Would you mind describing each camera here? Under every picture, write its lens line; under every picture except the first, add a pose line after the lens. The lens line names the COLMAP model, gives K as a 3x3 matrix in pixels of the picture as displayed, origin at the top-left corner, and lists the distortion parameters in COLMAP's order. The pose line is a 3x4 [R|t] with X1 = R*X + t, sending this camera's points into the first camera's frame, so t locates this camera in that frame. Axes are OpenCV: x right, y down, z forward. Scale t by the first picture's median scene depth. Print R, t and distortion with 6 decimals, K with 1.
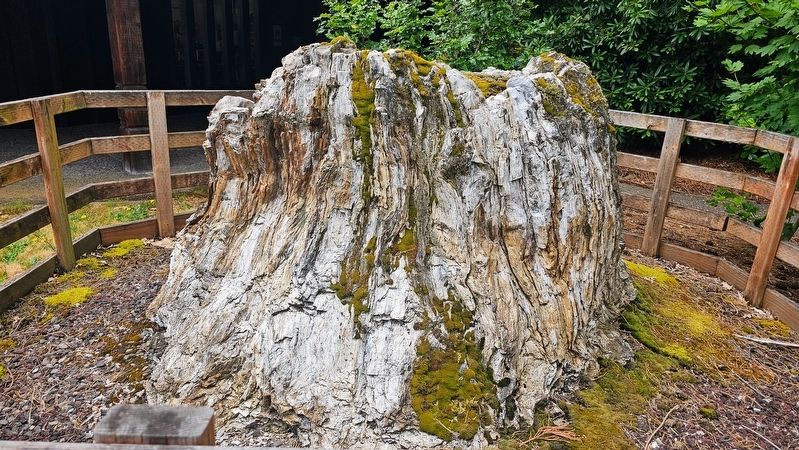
lens RADIAL K [[515.1, 0, 397.3], [0, 515.1, 226.7], [0, 0, 1]] dist [-0.006813, -0.019067]
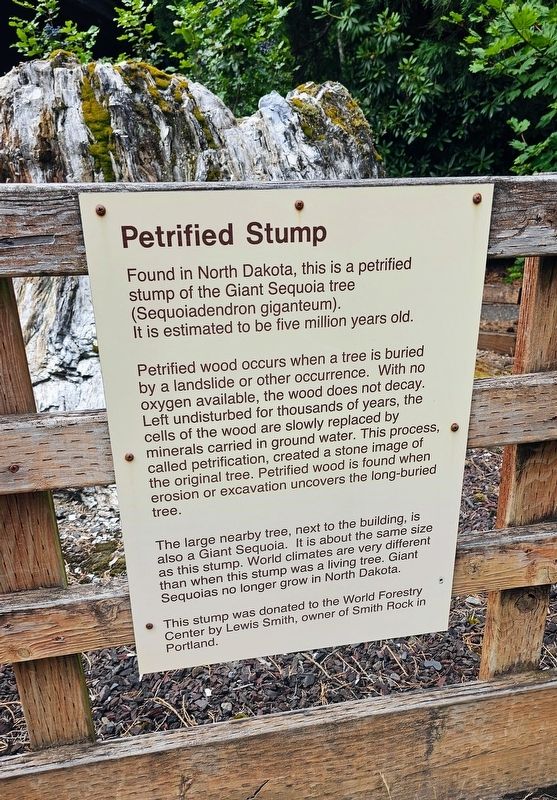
lens RADIAL K [[618.9, 0, 282.5], [0, 618.9, 454.0], [0, 0, 1]] dist [-0.023064, -0.010155]
pose [[0.976435, -0.143226, 0.161433, -0.007724], [0.121932, 0.983326, 0.134915, 0.192949], [-0.178065, -0.112051, 0.977618, -0.130240]]
